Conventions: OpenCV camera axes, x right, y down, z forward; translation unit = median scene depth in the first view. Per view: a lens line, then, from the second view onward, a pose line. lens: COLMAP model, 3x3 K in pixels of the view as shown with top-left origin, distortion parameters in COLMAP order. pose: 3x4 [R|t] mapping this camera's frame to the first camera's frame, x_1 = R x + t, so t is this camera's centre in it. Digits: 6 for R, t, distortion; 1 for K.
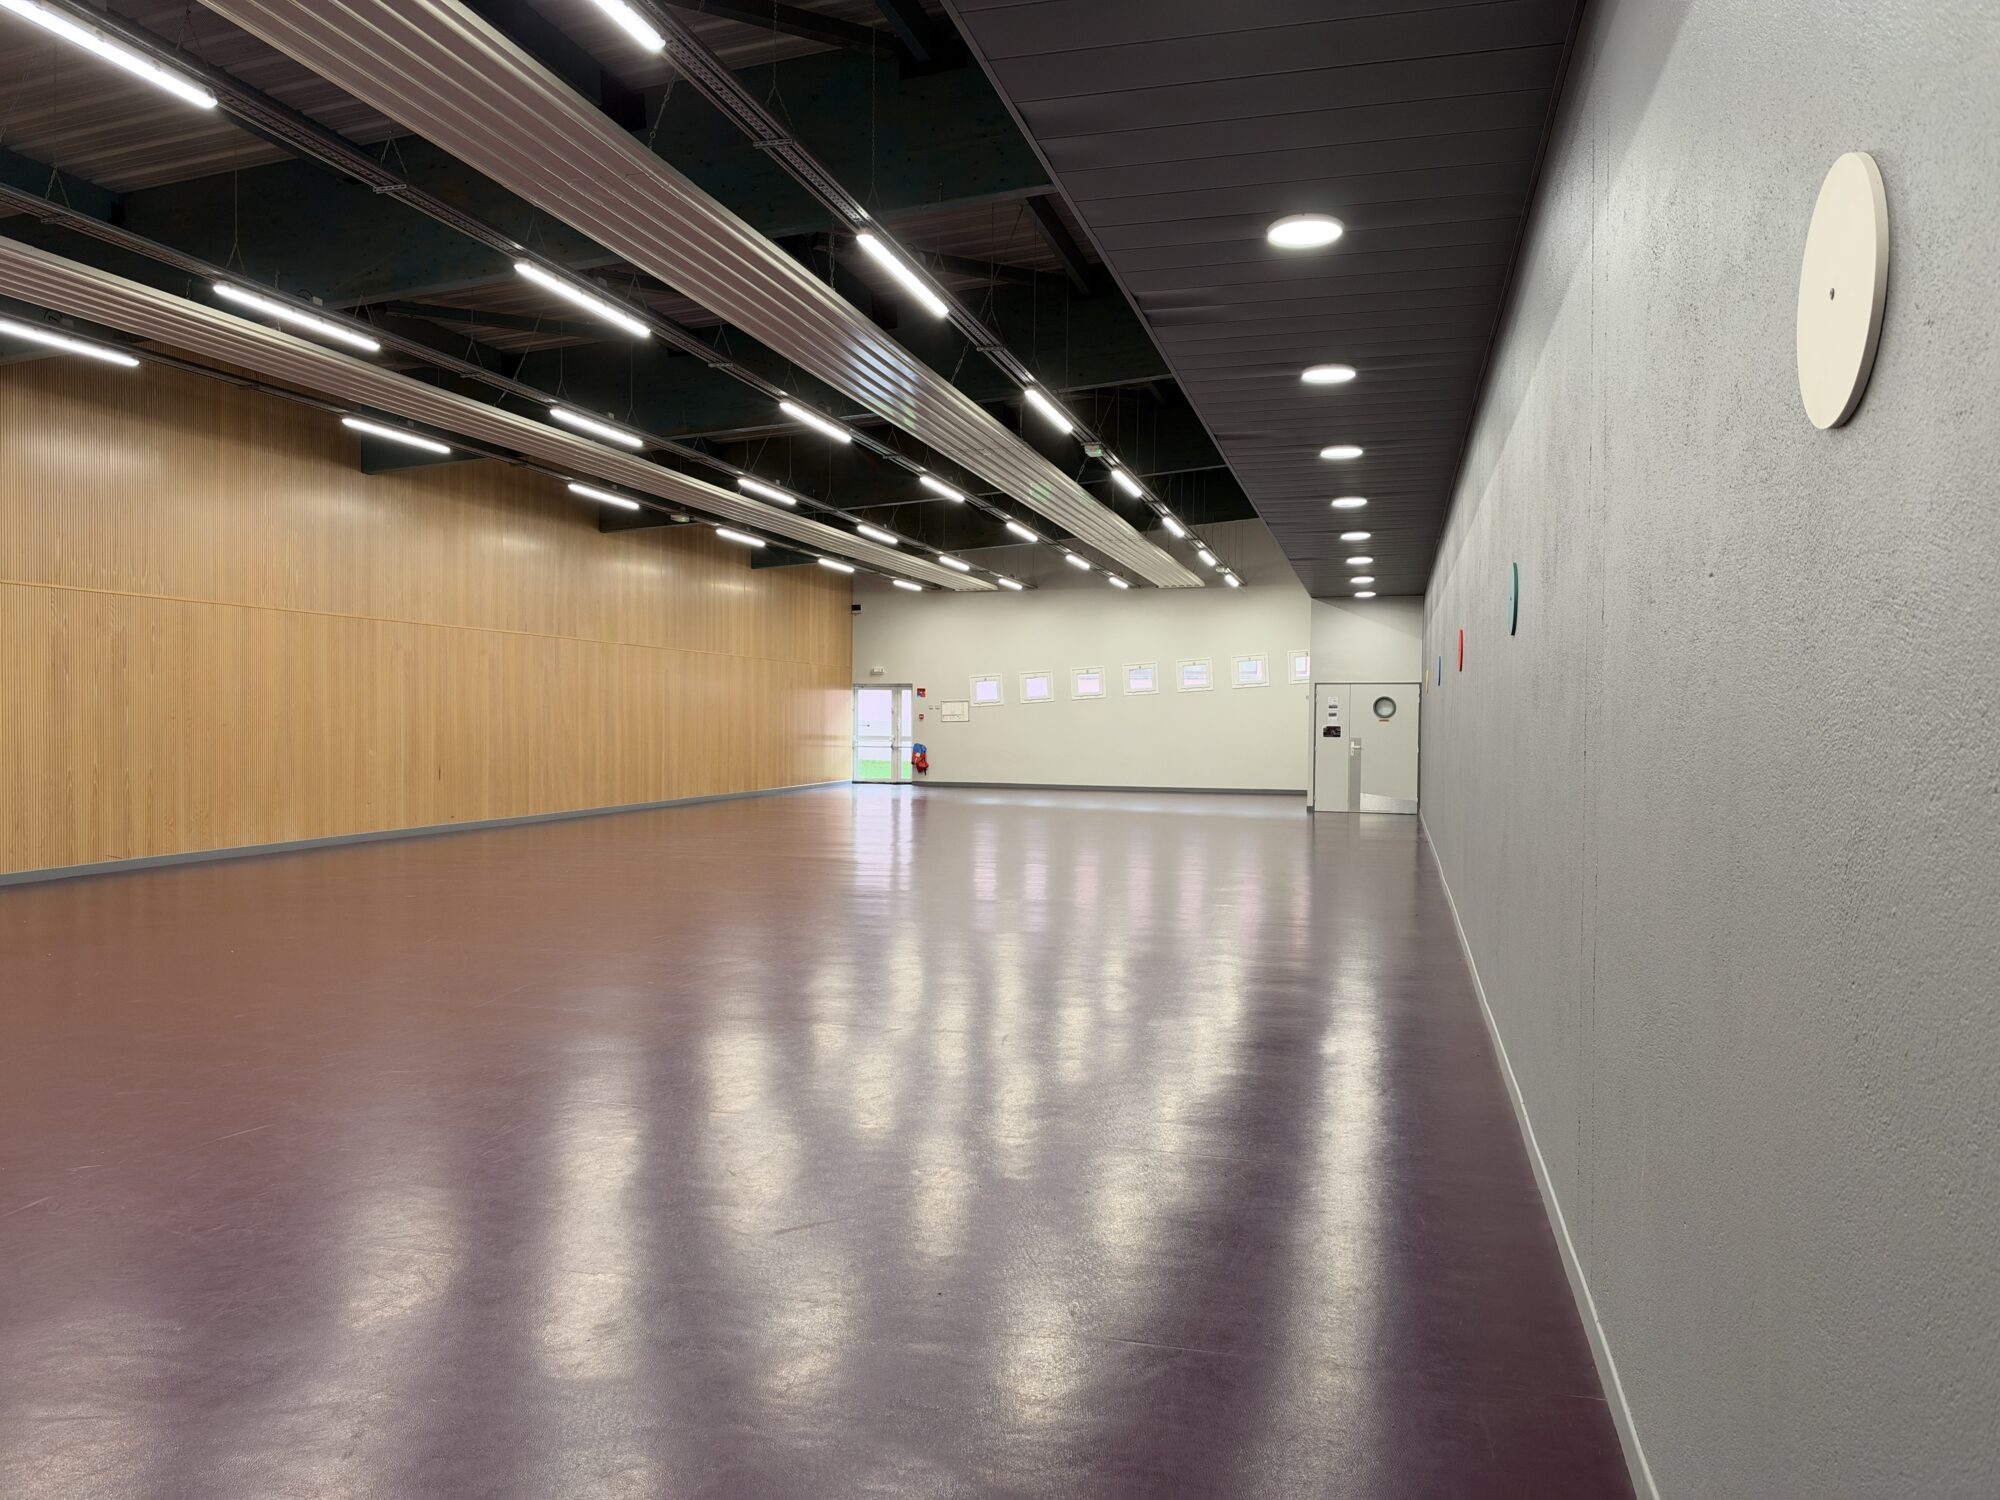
lens RADIAL K [[1387.5, 0, 998.7], [0, 1387.5, 752.3], [0, 0, 1]] dist [0.028030, -0.002720]
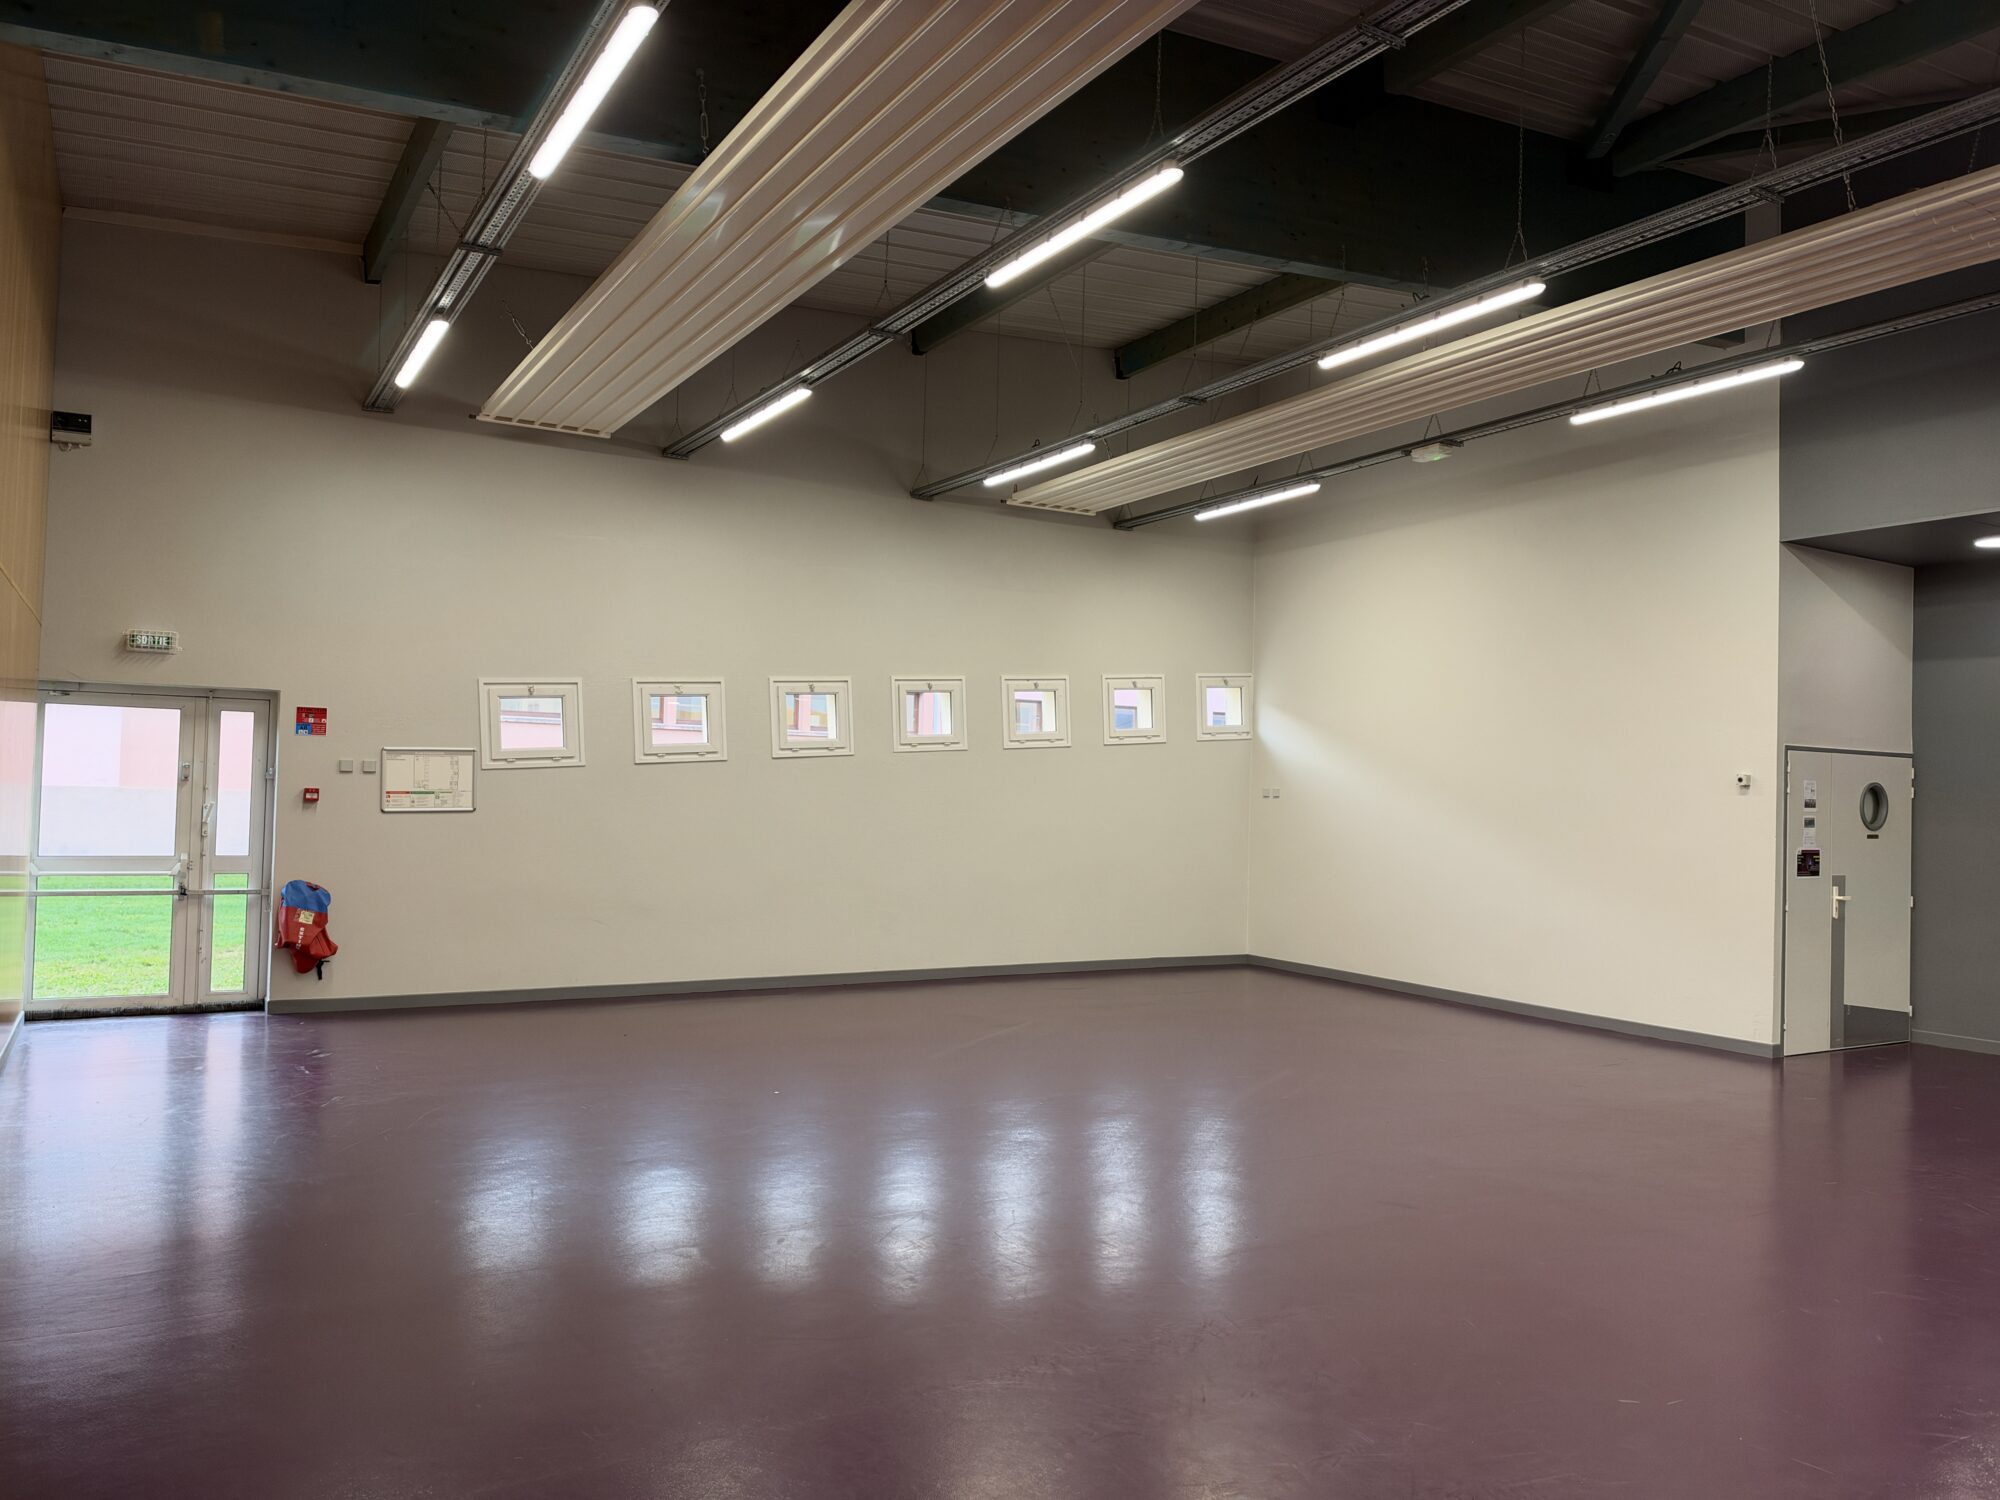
lens RADIAL K [[1387.5, 0, 992.5], [0, 1387.5, 750.8], [0, 0, 1]] dist [0.028030, -0.002720]
pose [[0.672302, 0.034261, 0.739484, -0.187761], [-0.001691, 0.998997, -0.044747, -0.022036], [-0.740275, 0.028833, 0.671686, 0.669095]]
